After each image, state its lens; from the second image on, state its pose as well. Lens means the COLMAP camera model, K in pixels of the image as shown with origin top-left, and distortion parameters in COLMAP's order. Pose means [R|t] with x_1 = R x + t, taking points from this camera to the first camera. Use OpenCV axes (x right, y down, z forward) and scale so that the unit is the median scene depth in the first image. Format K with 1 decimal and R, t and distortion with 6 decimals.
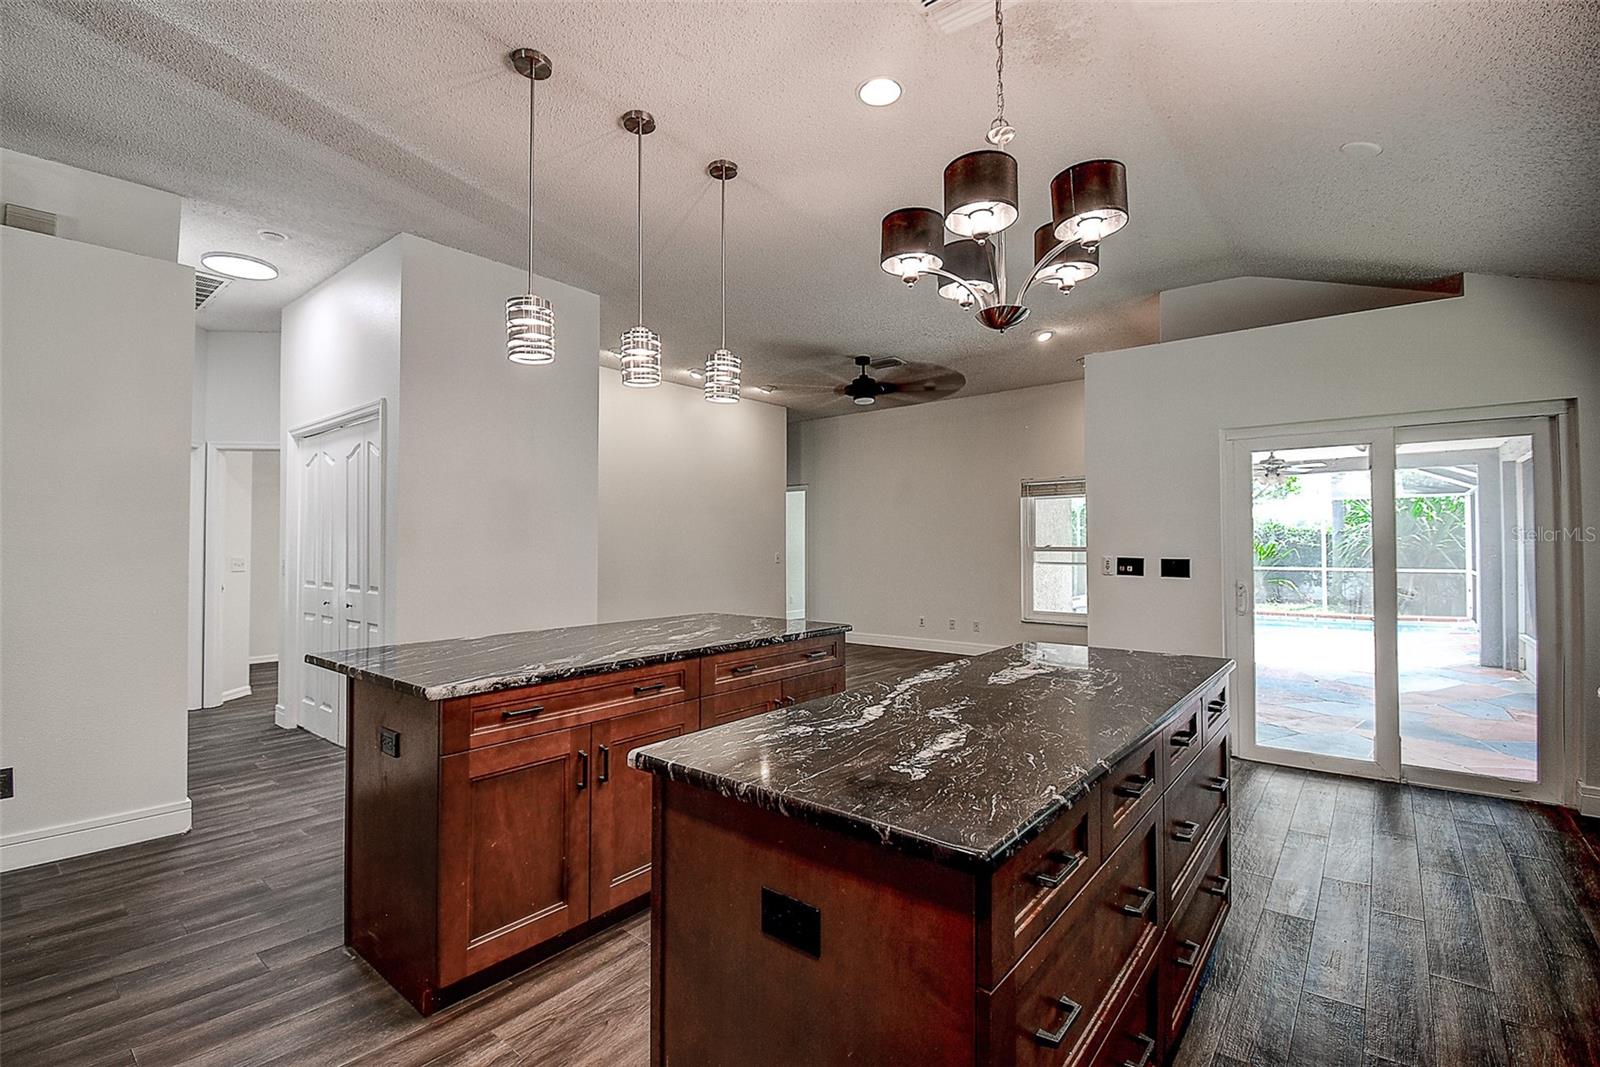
lens RADIAL K [[710.6, 0, 800.0], [0, 710.6, 533.5], [0, 0, 1]] dist [-0.000428, -0.015624]
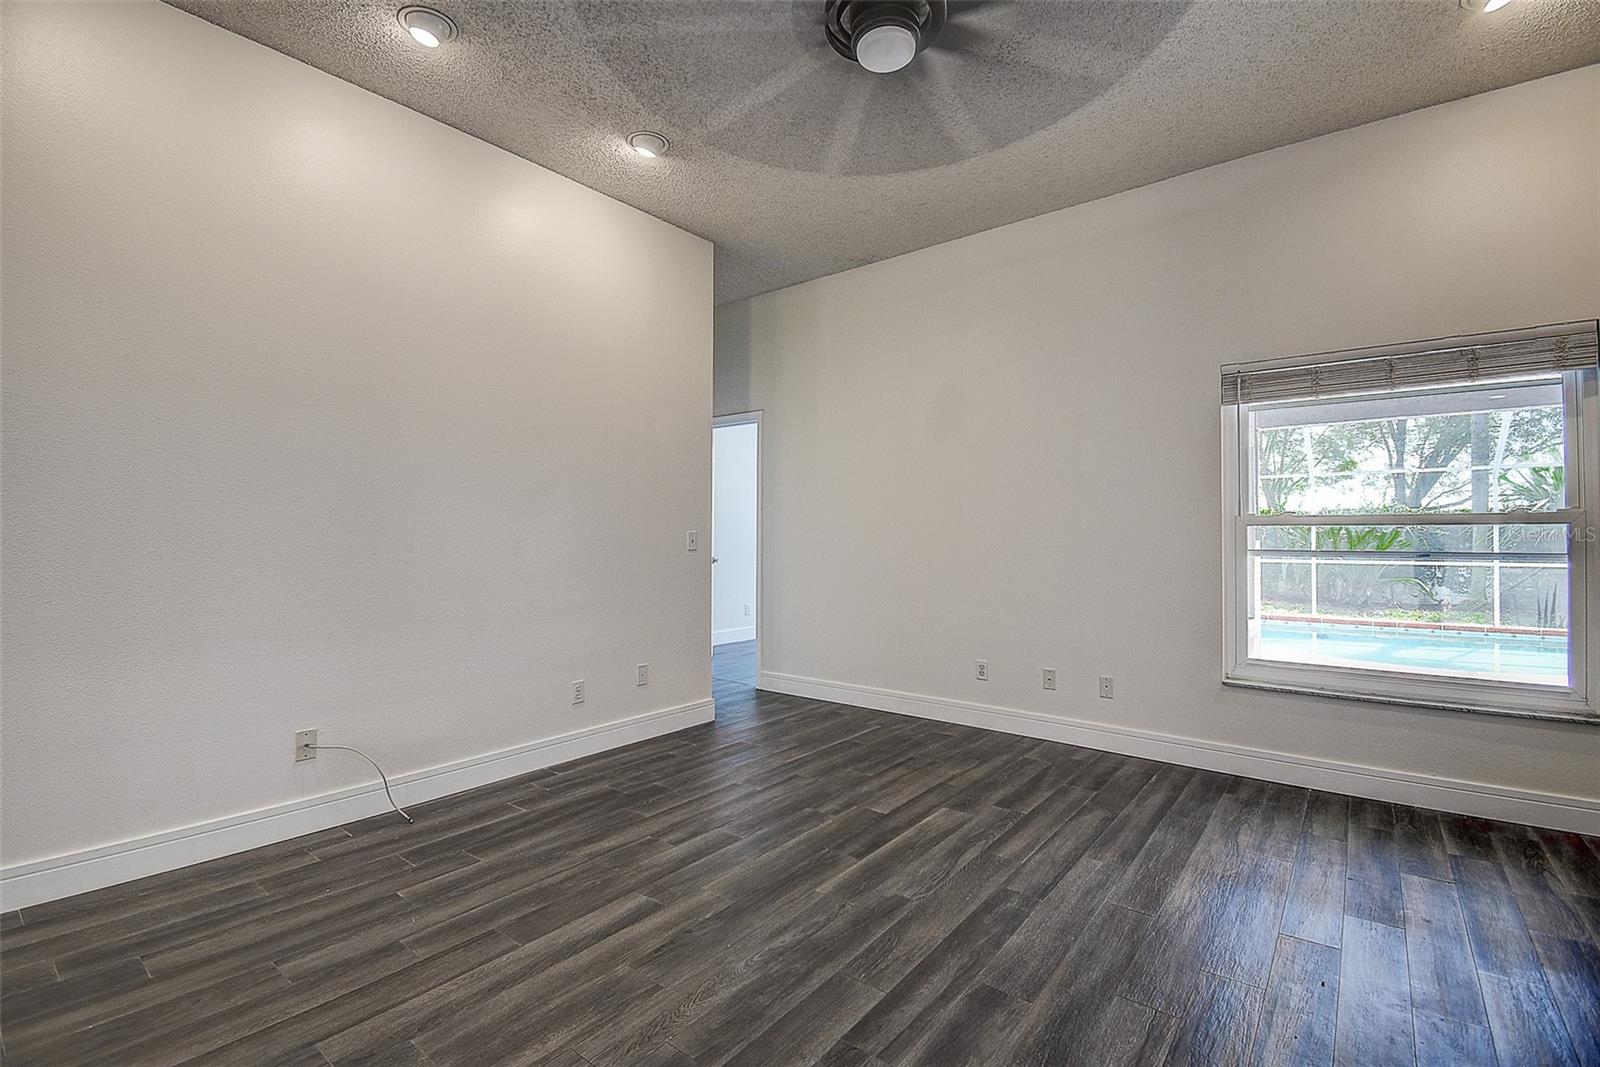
lens RADIAL K [[710.6, 0, 800.0], [0, 710.6, 533.5], [0, 0, 1]] dist [-0.000428, -0.015624]
pose [[0.999703, 0.006357, 0.023528, 0.030727], [-0.006640, 0.999906, 0.011968, 0.022239], [-0.023450, -0.012121, 0.999652, 0.475607]]
